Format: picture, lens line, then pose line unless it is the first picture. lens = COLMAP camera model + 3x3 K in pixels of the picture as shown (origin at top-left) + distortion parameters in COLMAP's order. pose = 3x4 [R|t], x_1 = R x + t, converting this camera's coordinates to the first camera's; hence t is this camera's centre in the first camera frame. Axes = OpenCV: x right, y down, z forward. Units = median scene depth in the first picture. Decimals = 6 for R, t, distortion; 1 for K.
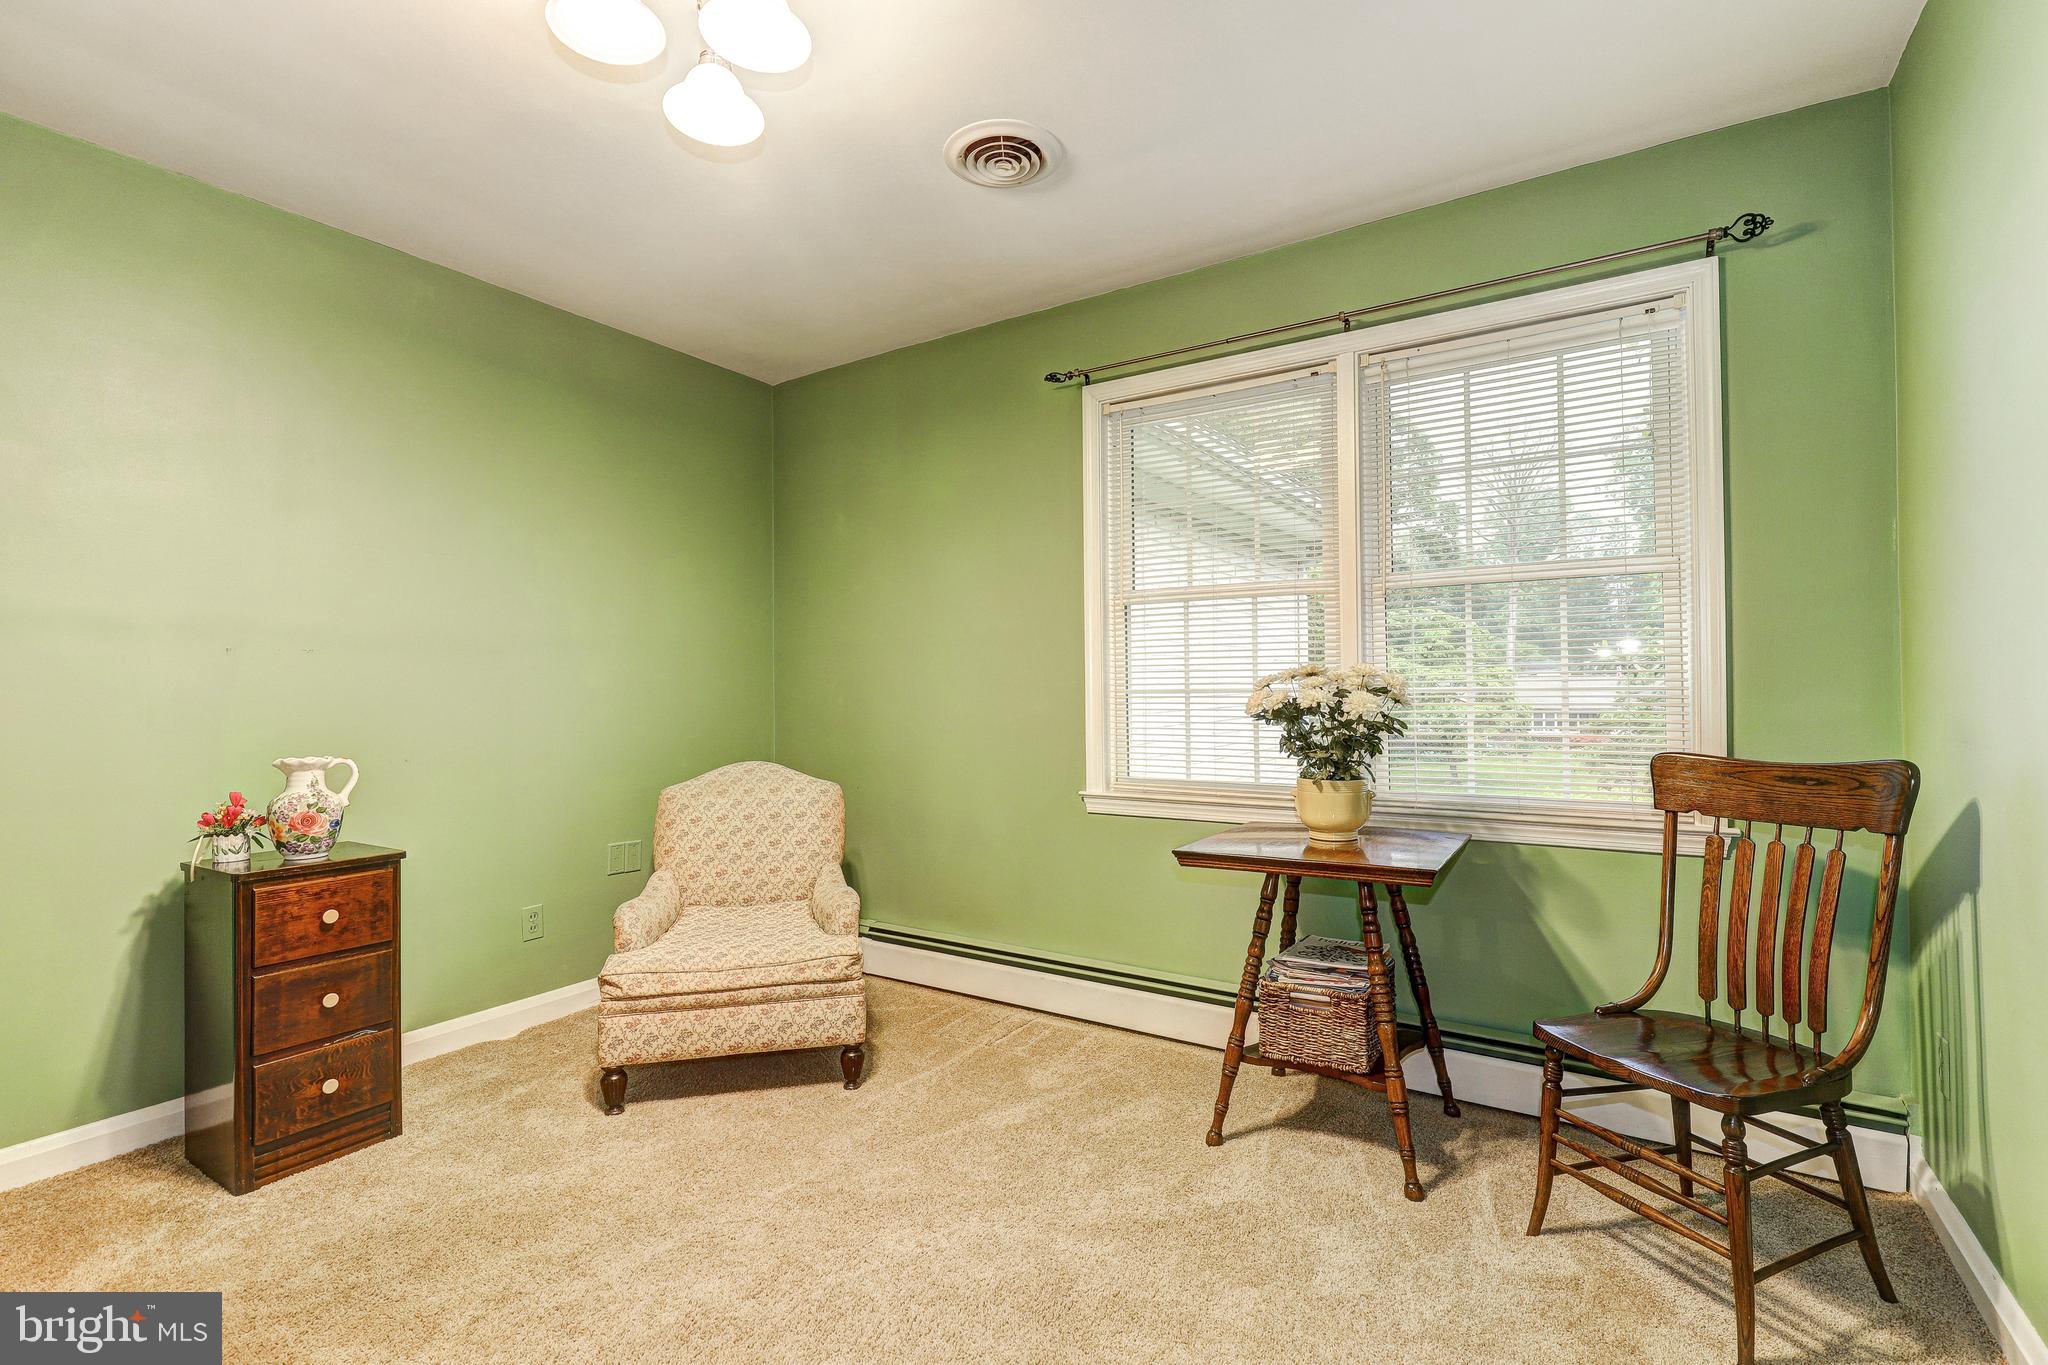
lens RADIAL K [[919.5, 0, 1031.9], [0, 919.5, 681.6], [0, 0, 1]] dist [0.001734, 0.000297]
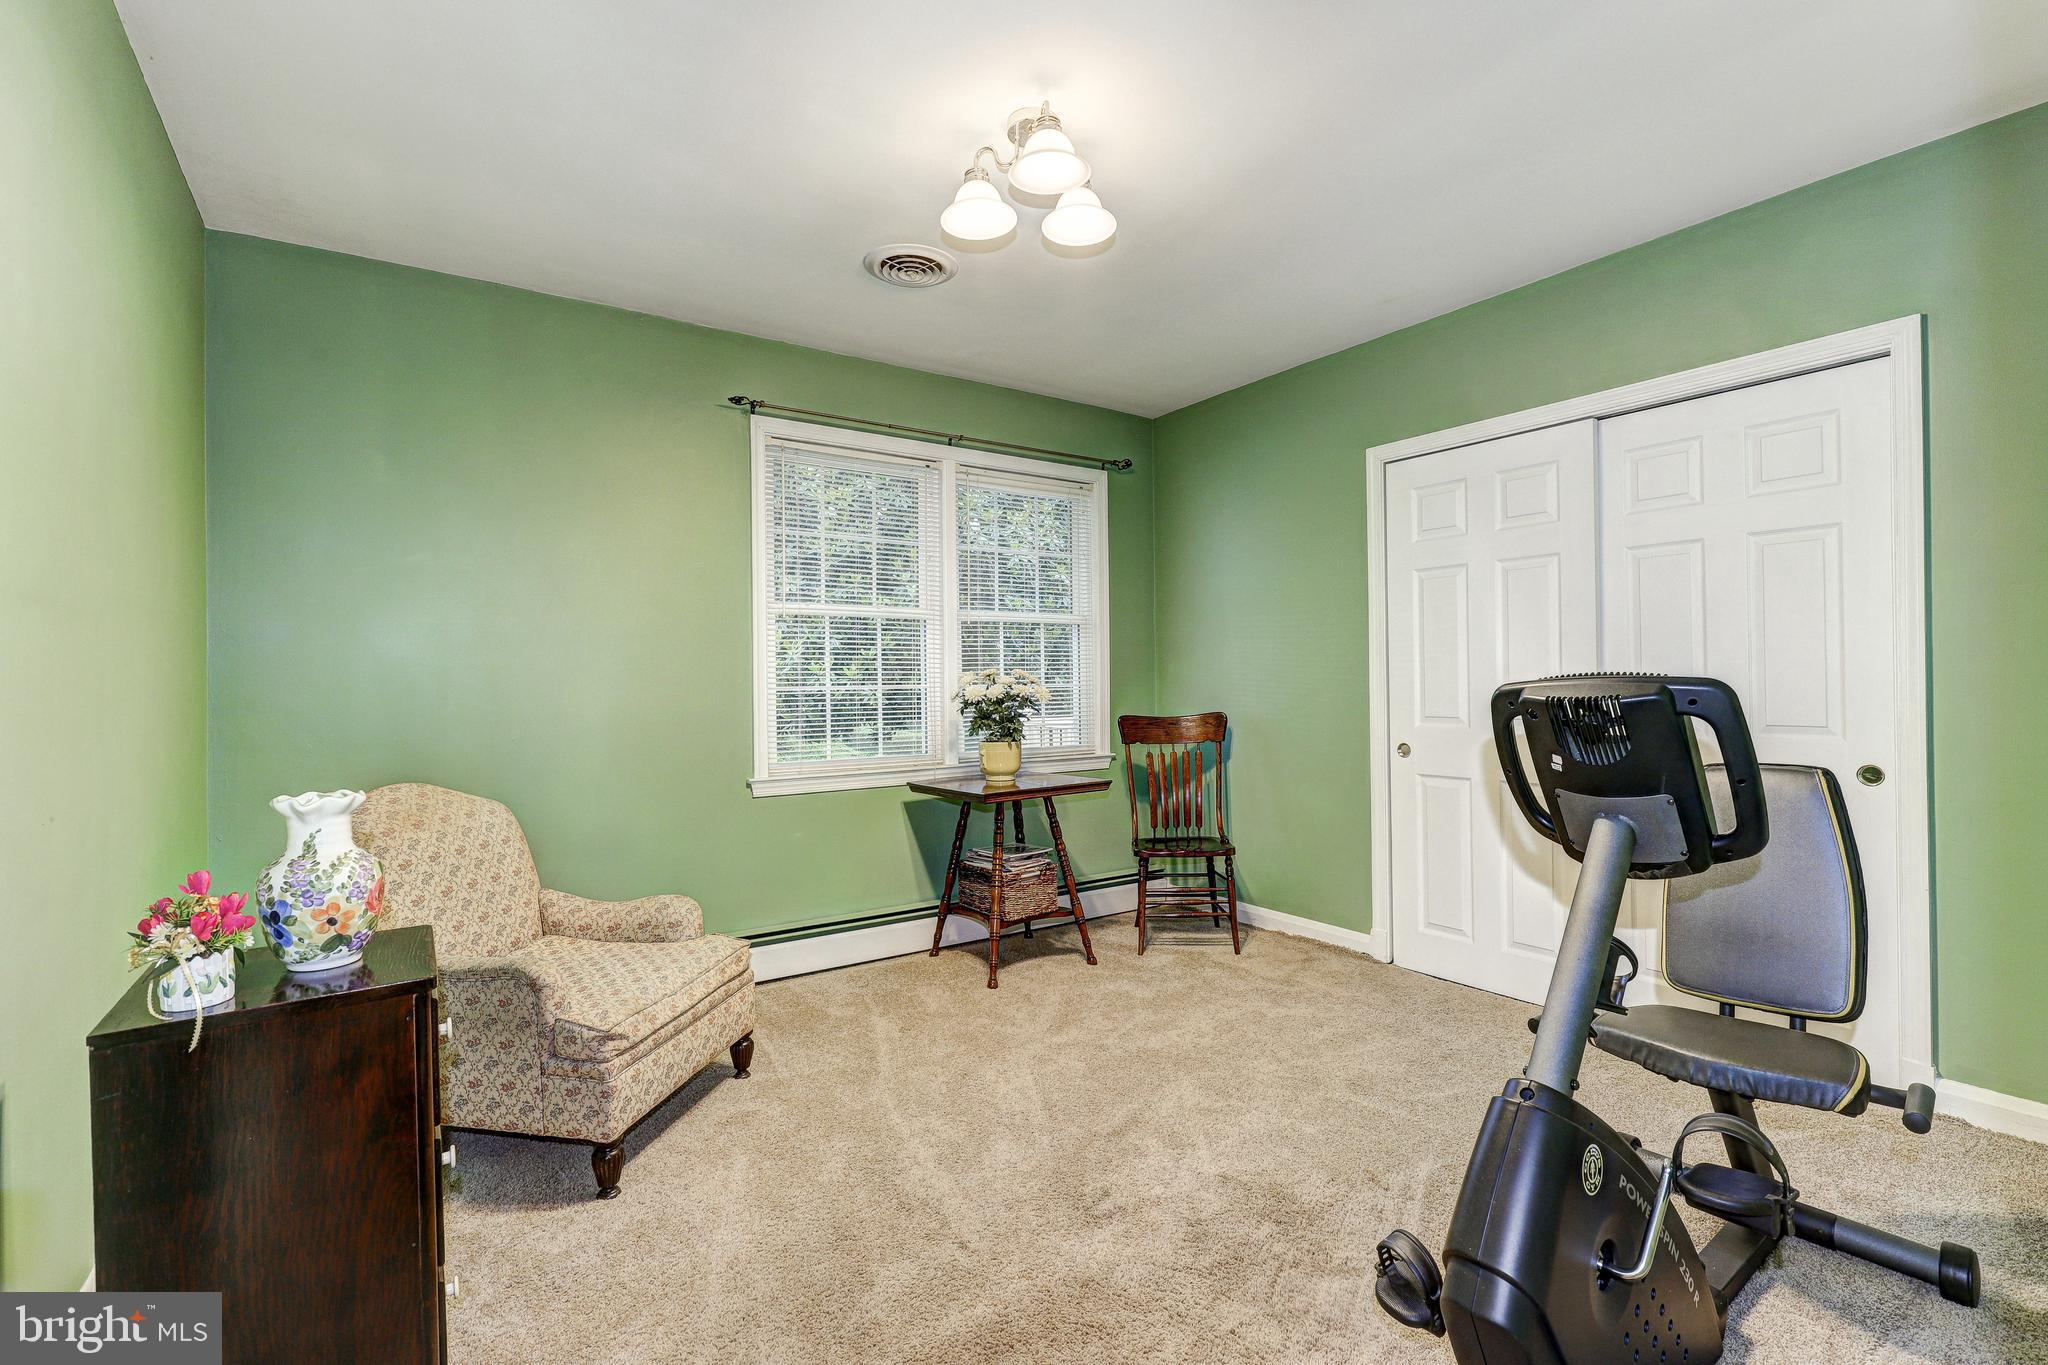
lens RADIAL K [[919.5, 0, 1031.9], [0, 919.5, 681.6], [0, 0, 1]] dist [0.001734, 0.000297]
pose [[0.395171, 0.005361, 0.918592, -1.080254], [0.000203, 0.999982, -0.005924, 0.011577], [-0.918608, 0.002528, 0.395163, 0.324887]]
